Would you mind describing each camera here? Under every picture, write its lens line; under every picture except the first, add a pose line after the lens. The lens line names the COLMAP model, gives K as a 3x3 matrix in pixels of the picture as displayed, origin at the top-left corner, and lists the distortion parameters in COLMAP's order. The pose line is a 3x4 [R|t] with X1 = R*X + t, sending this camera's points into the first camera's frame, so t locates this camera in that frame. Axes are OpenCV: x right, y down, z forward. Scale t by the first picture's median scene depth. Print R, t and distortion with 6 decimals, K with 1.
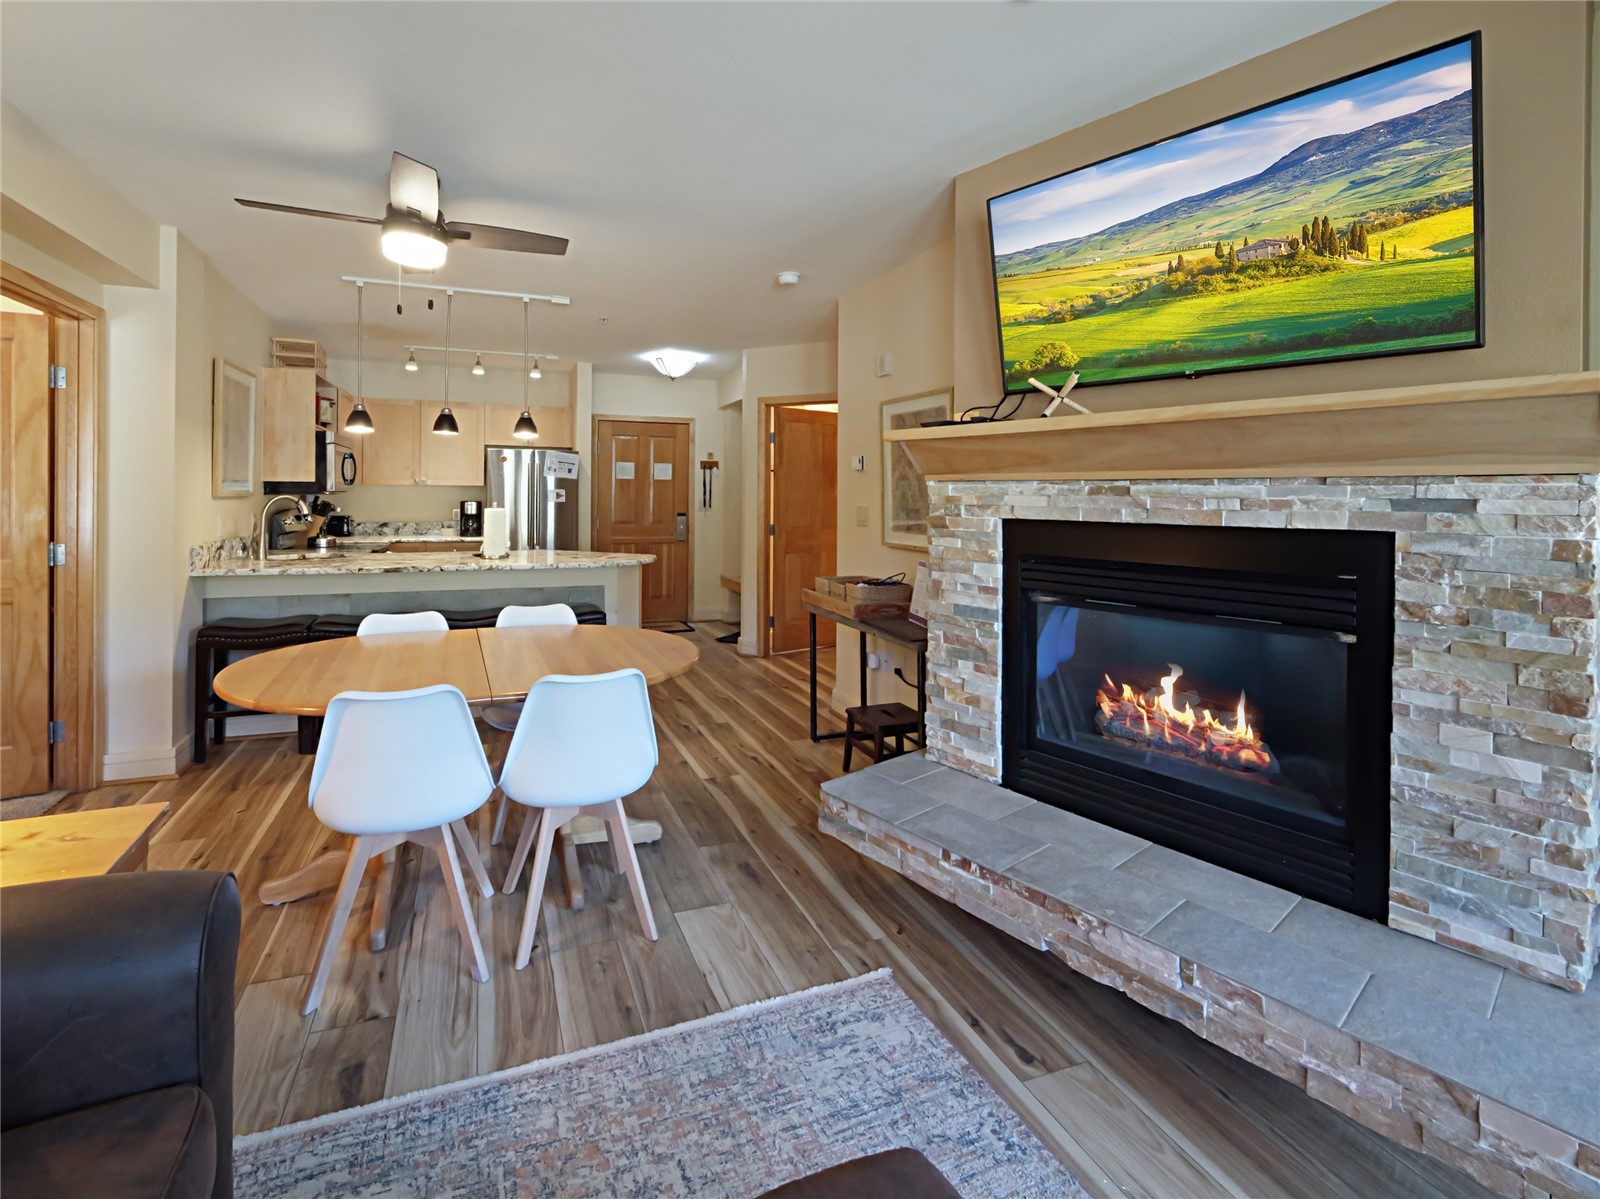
lens RADIAL K [[705.6, 0, 688.0], [0, 705.6, 489.9], [0, 0, 1]] dist [-0.005955, 0.000716]
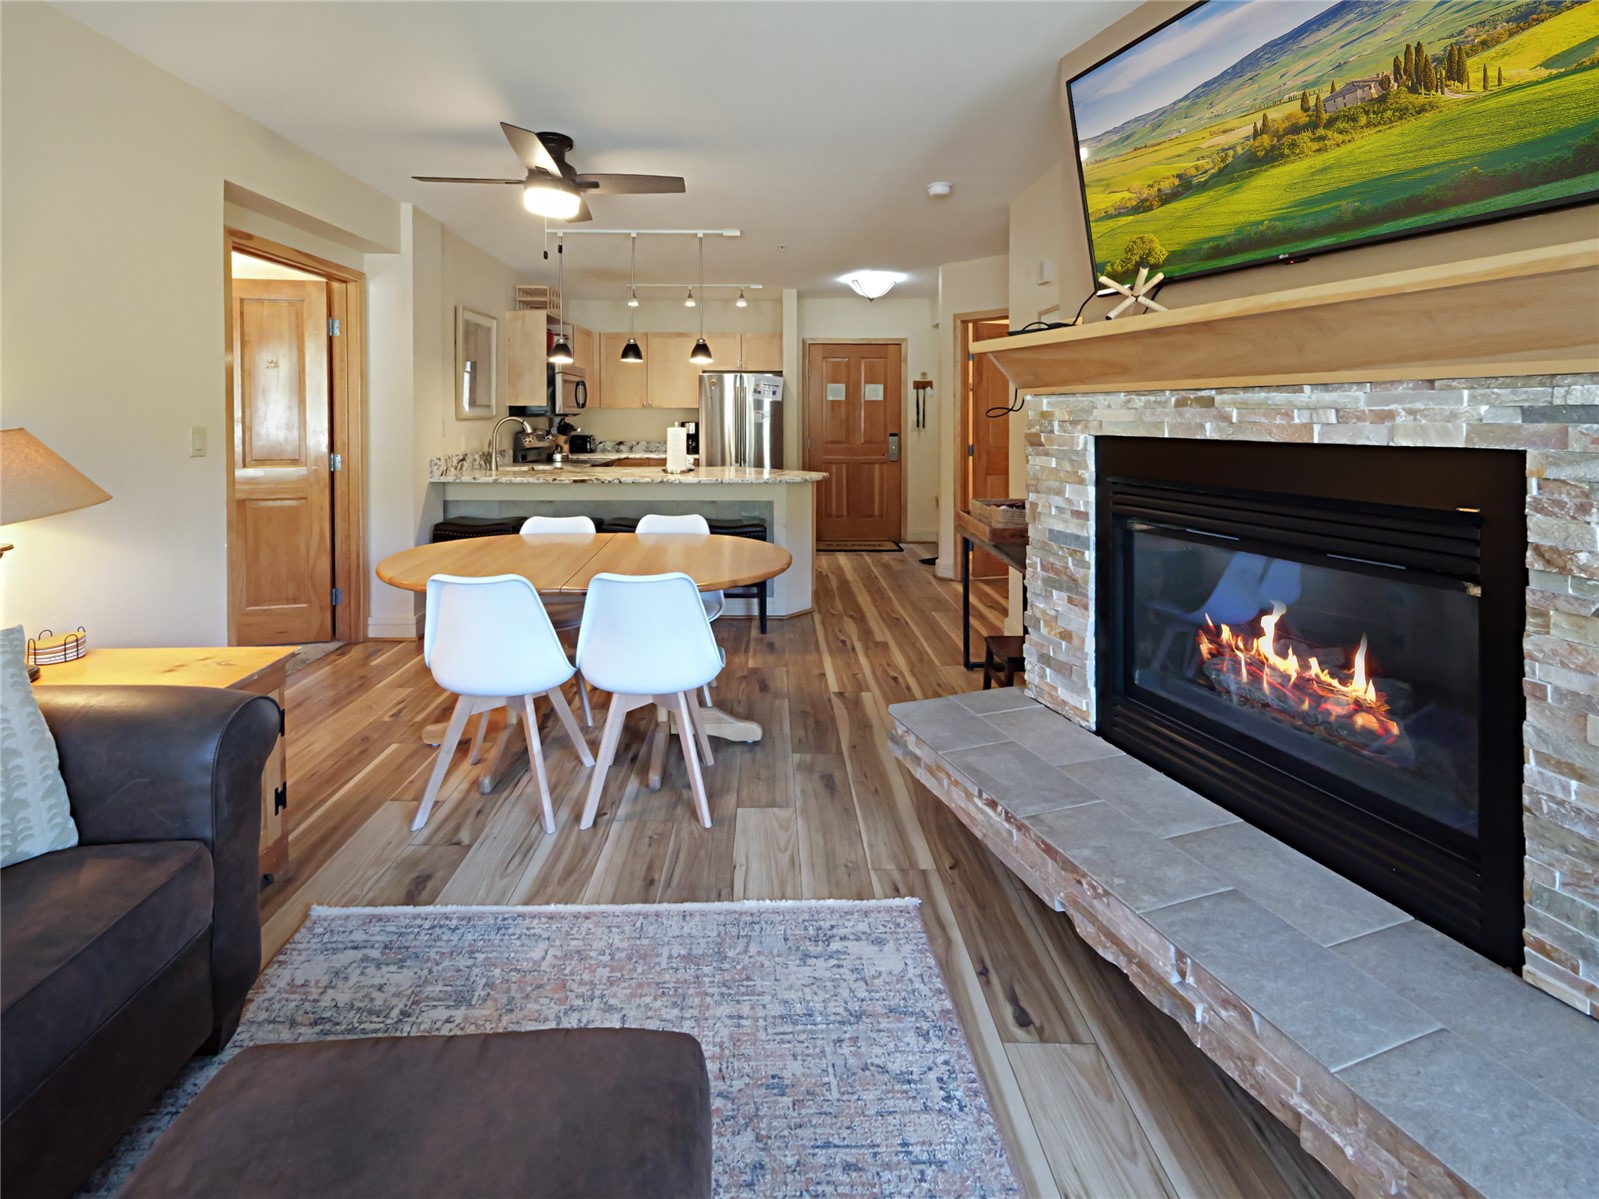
lens RADIAL K [[685.7, 0, 739.5], [0, 685.7, 421.5], [0, 0, 1]] dist [-0.003519, 0.003221]
pose [[0.947970, -0.004341, -0.318331, 0.364909], [0.008498, 0.999896, 0.011670, 0.010906], [0.318248, -0.013768, 0.947908, 0.038806]]
